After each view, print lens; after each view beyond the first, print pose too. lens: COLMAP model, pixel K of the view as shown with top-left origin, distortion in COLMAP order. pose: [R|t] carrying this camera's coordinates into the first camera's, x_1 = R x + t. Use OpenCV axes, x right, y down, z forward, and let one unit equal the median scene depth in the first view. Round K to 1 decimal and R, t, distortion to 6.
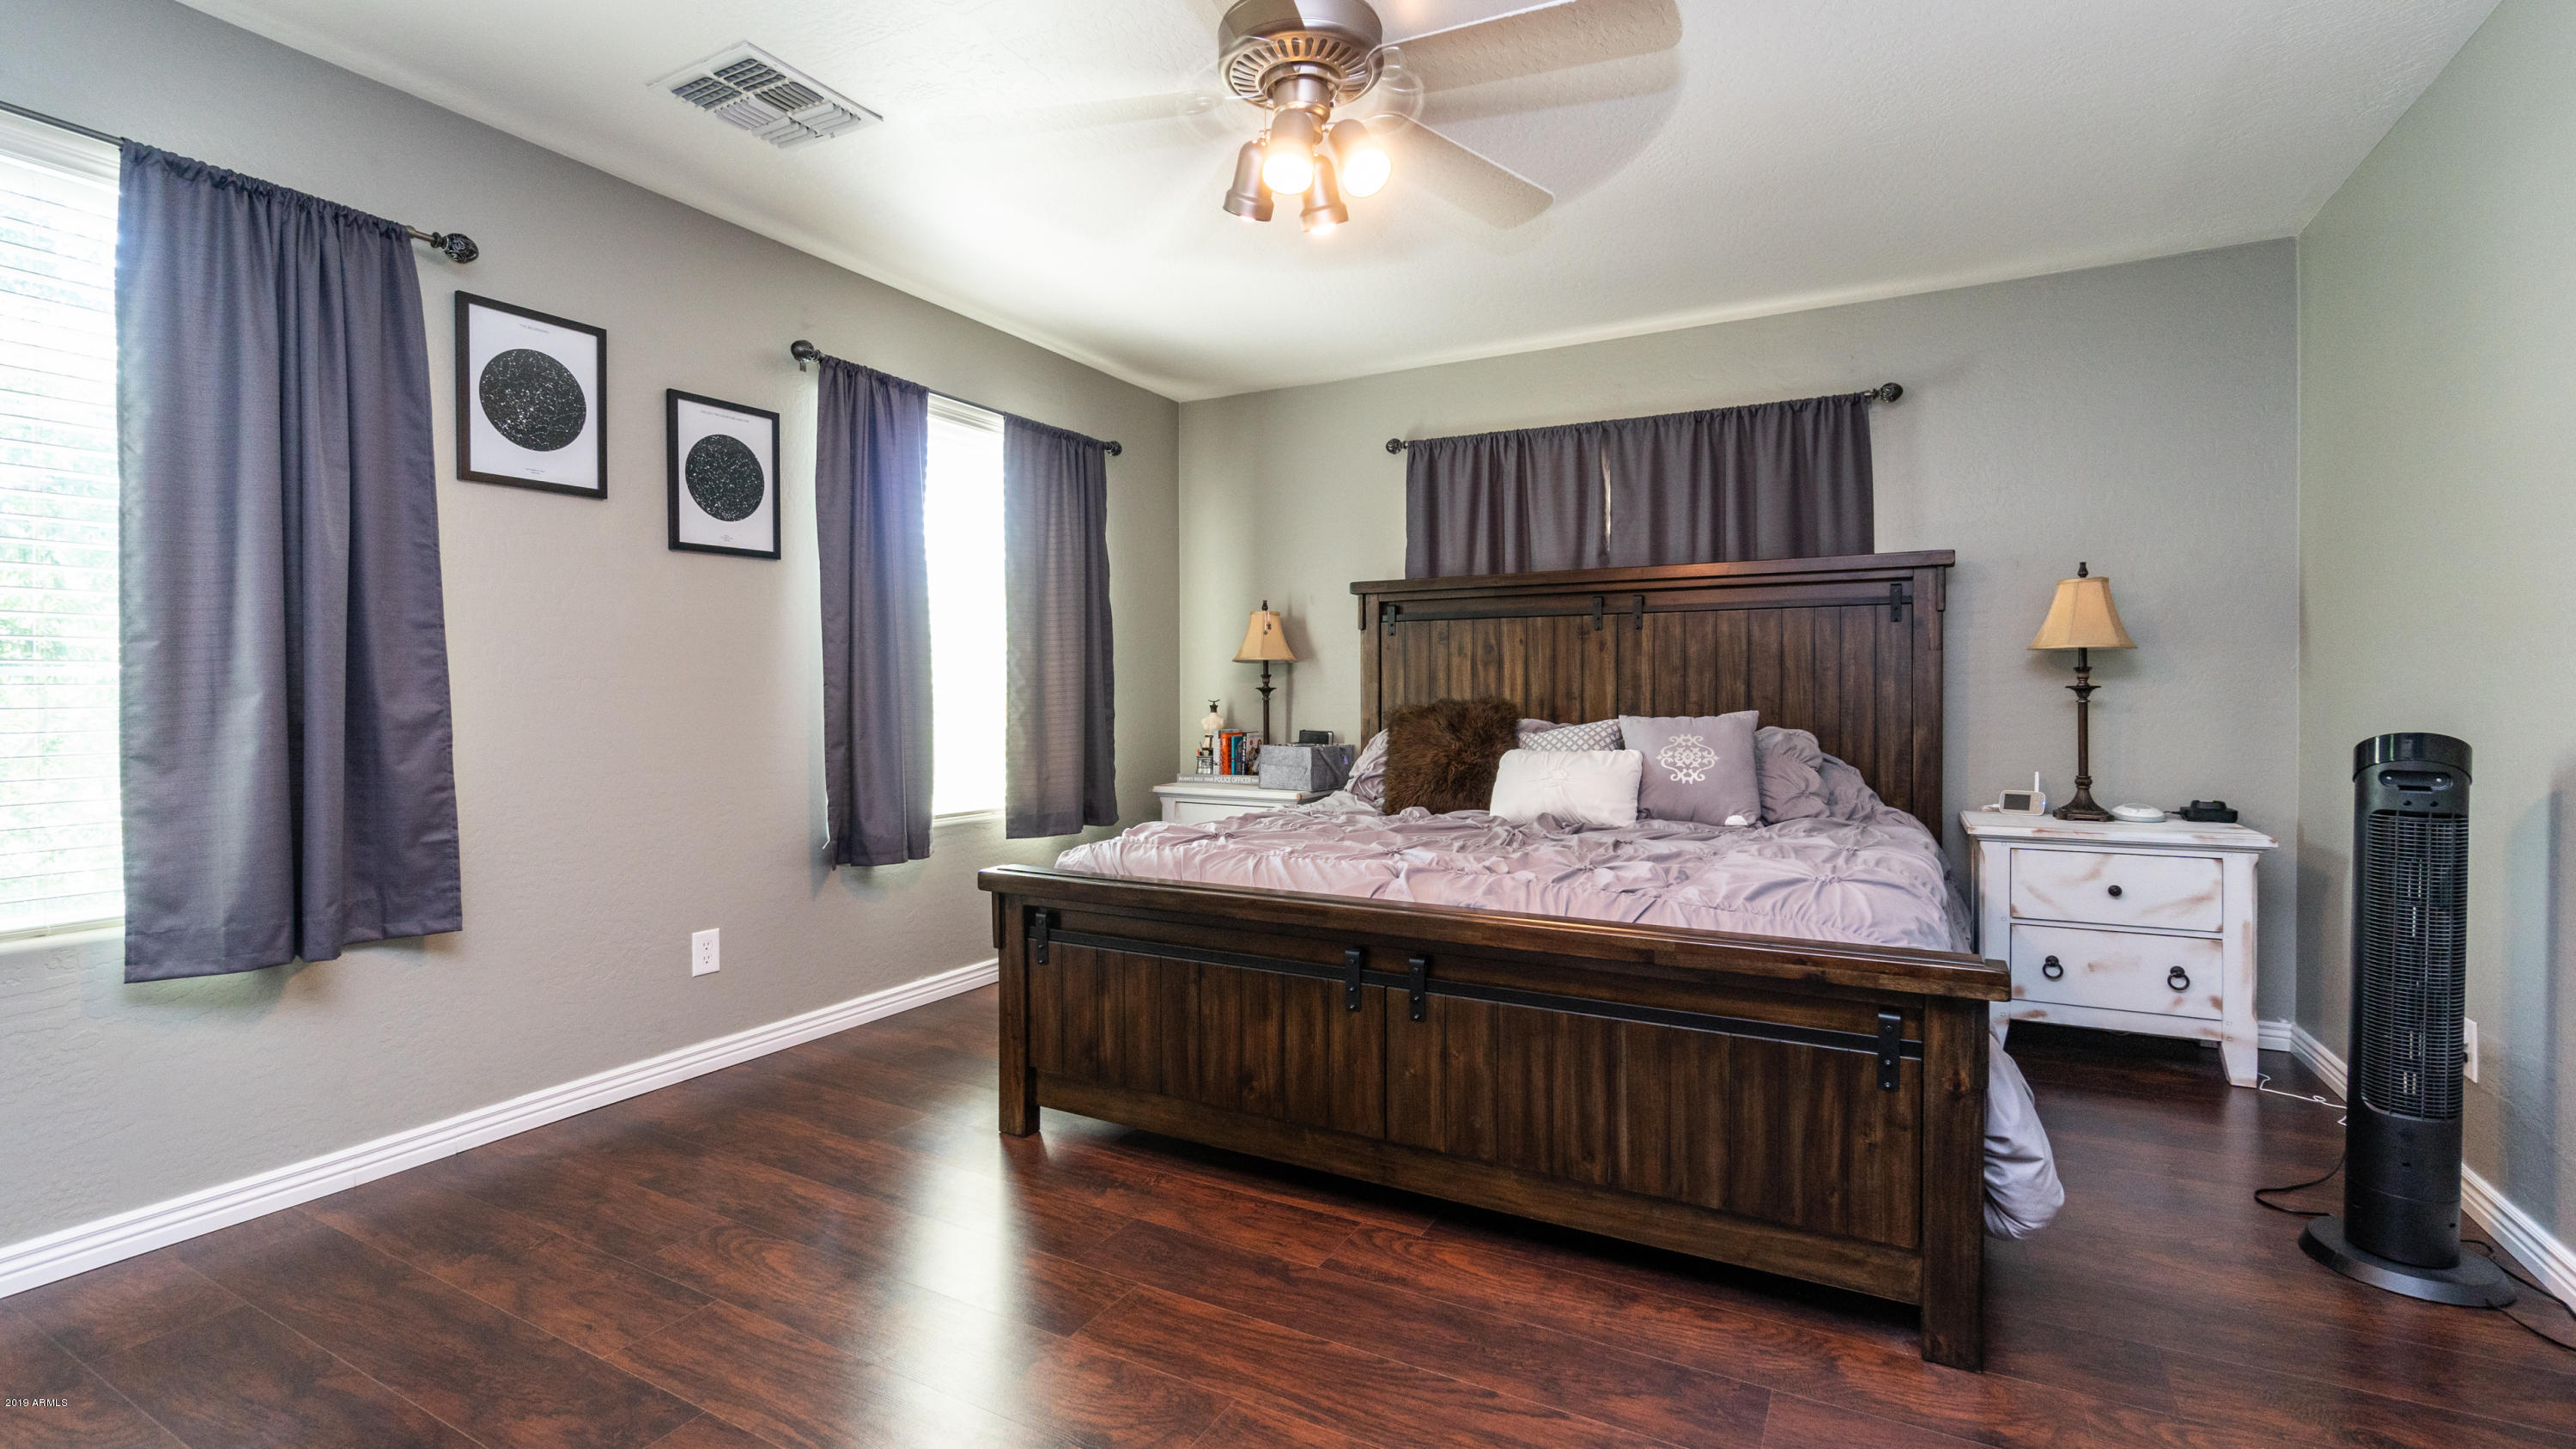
lens RADIAL K [[1115.2, 0, 1293.8], [0, 1115.2, 710.8], [0, 0, 1]] dist [-0.002438, -0.000062]
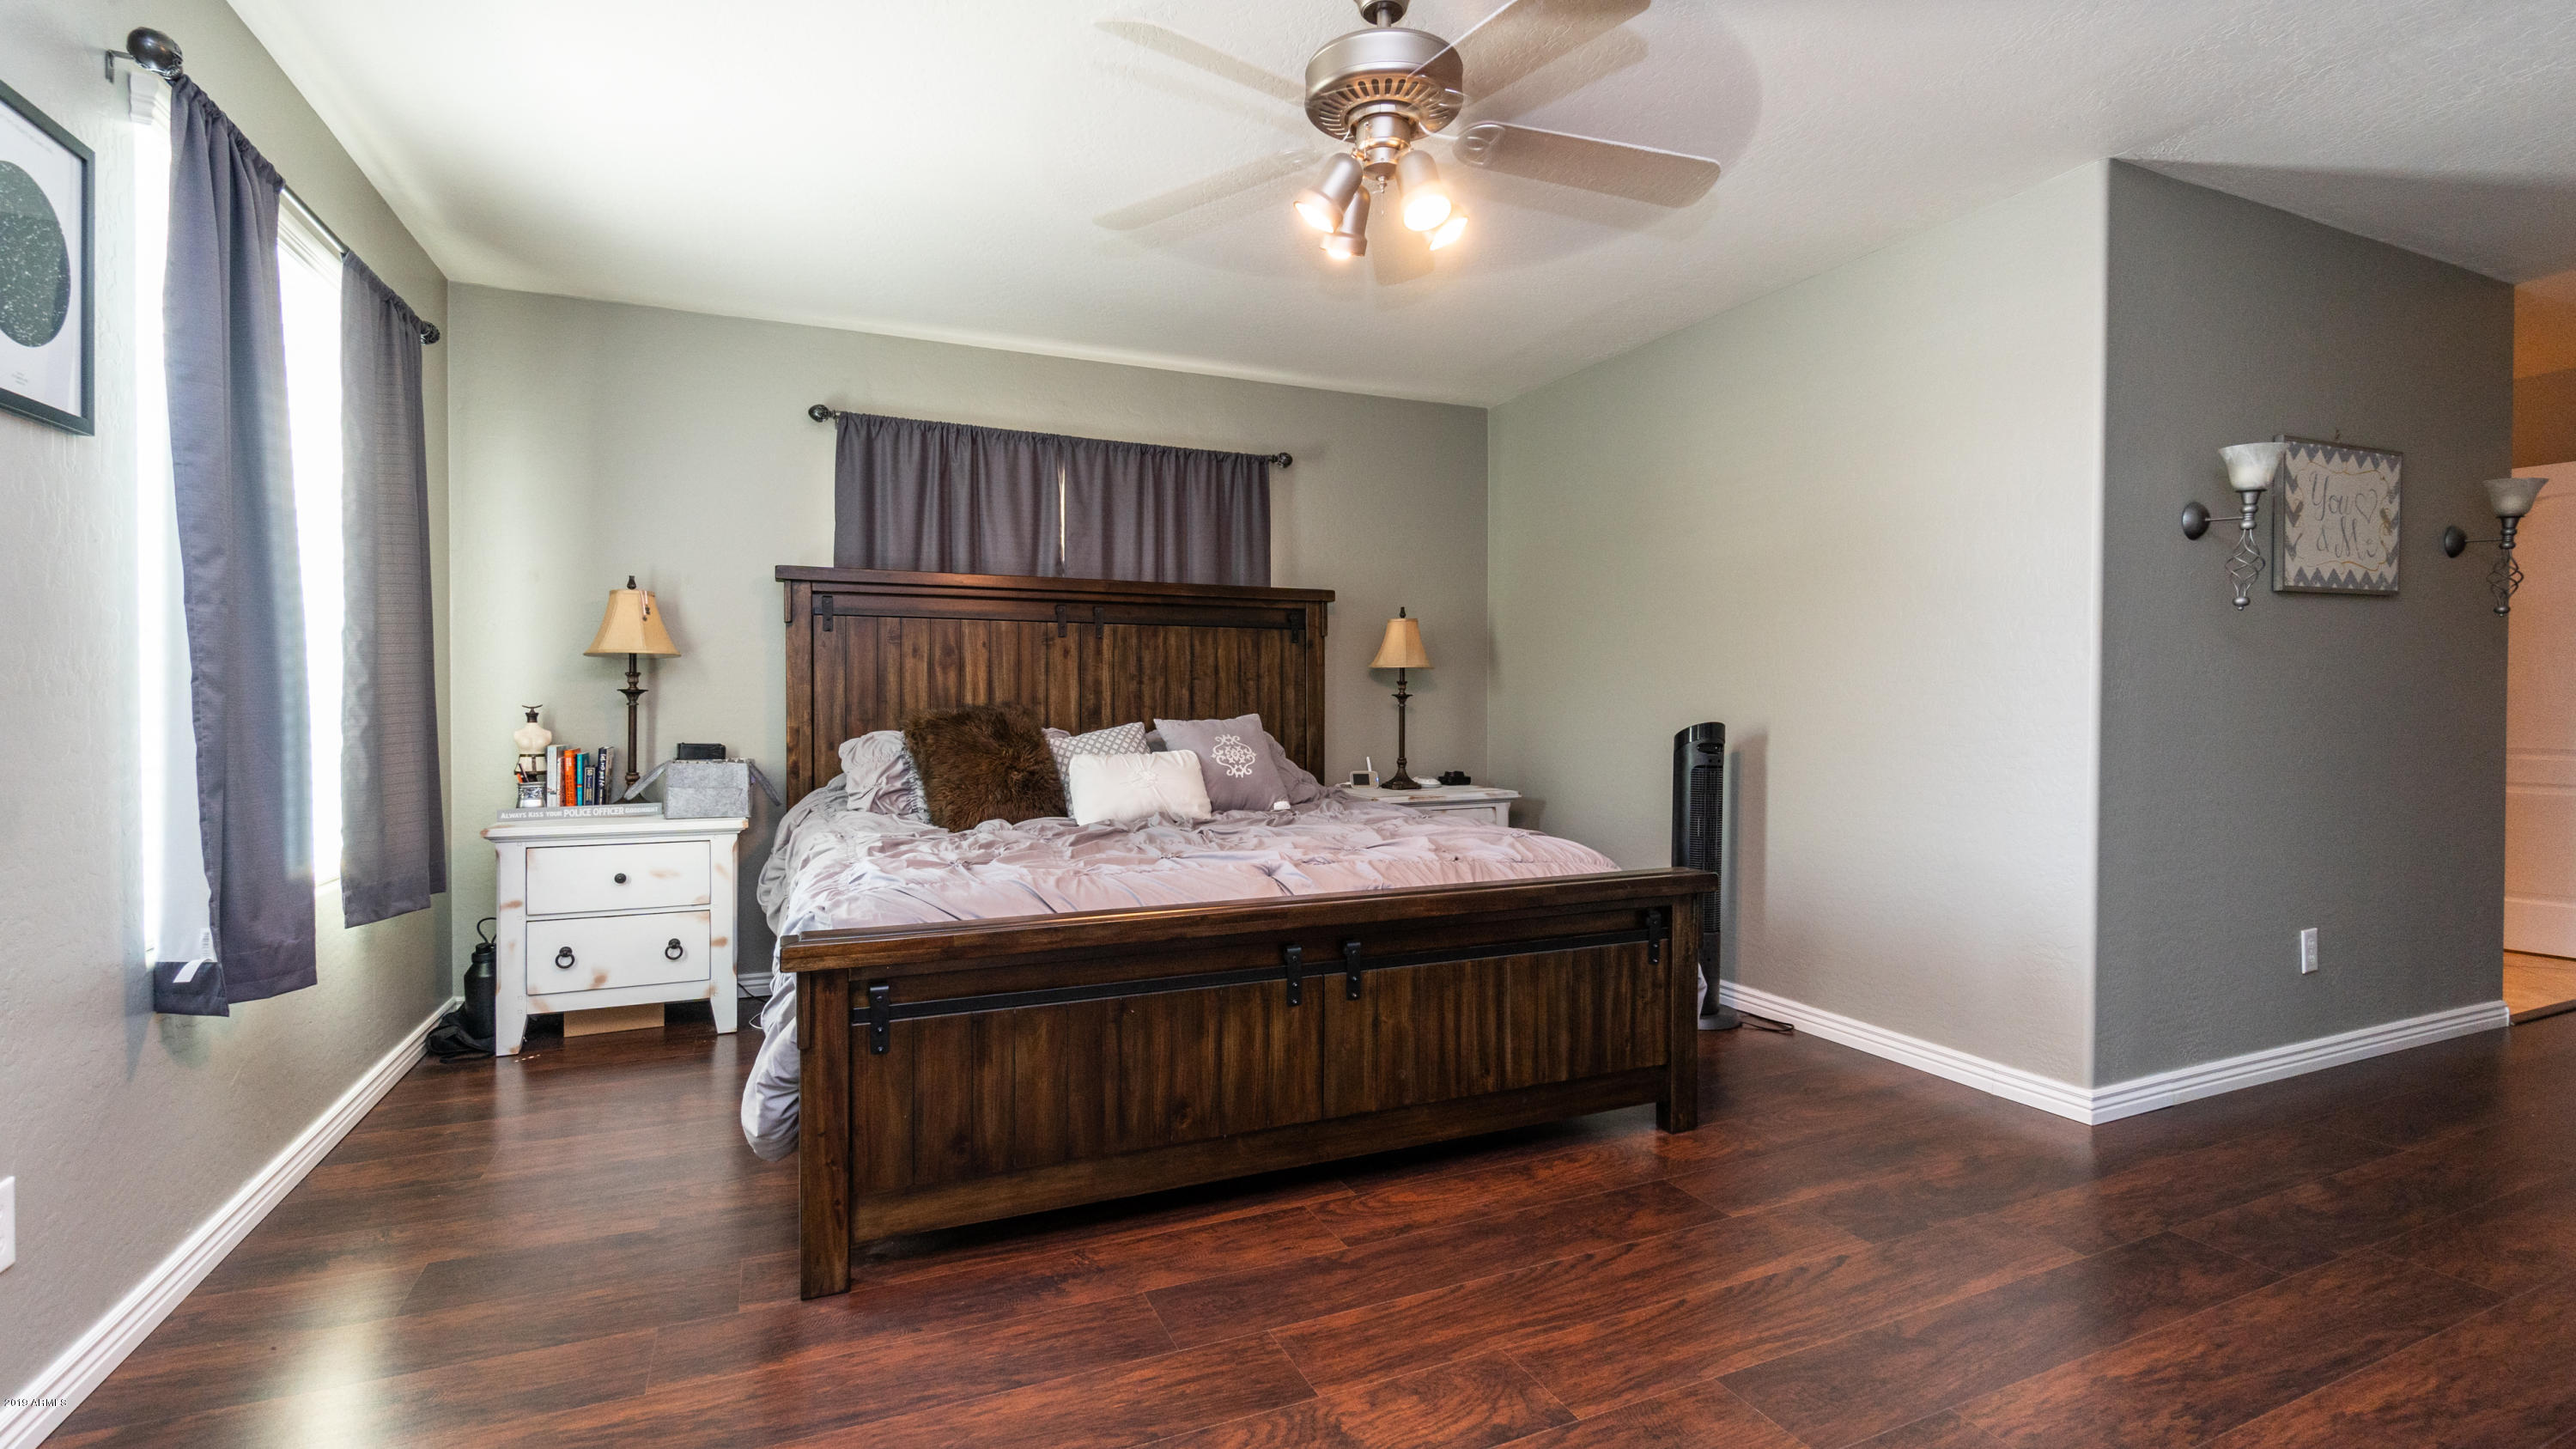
lens RADIAL K [[1115.2, 0, 1285.7], [0, 1115.2, 722.1], [0, 0, 1]] dist [-0.002438, -0.000062]
pose [[0.620704, -0.013503, 0.783929, -0.495159], [0.008632, 0.999909, 0.010389, -0.003240], [-0.783998, 0.000319, 0.620763, 0.236819]]
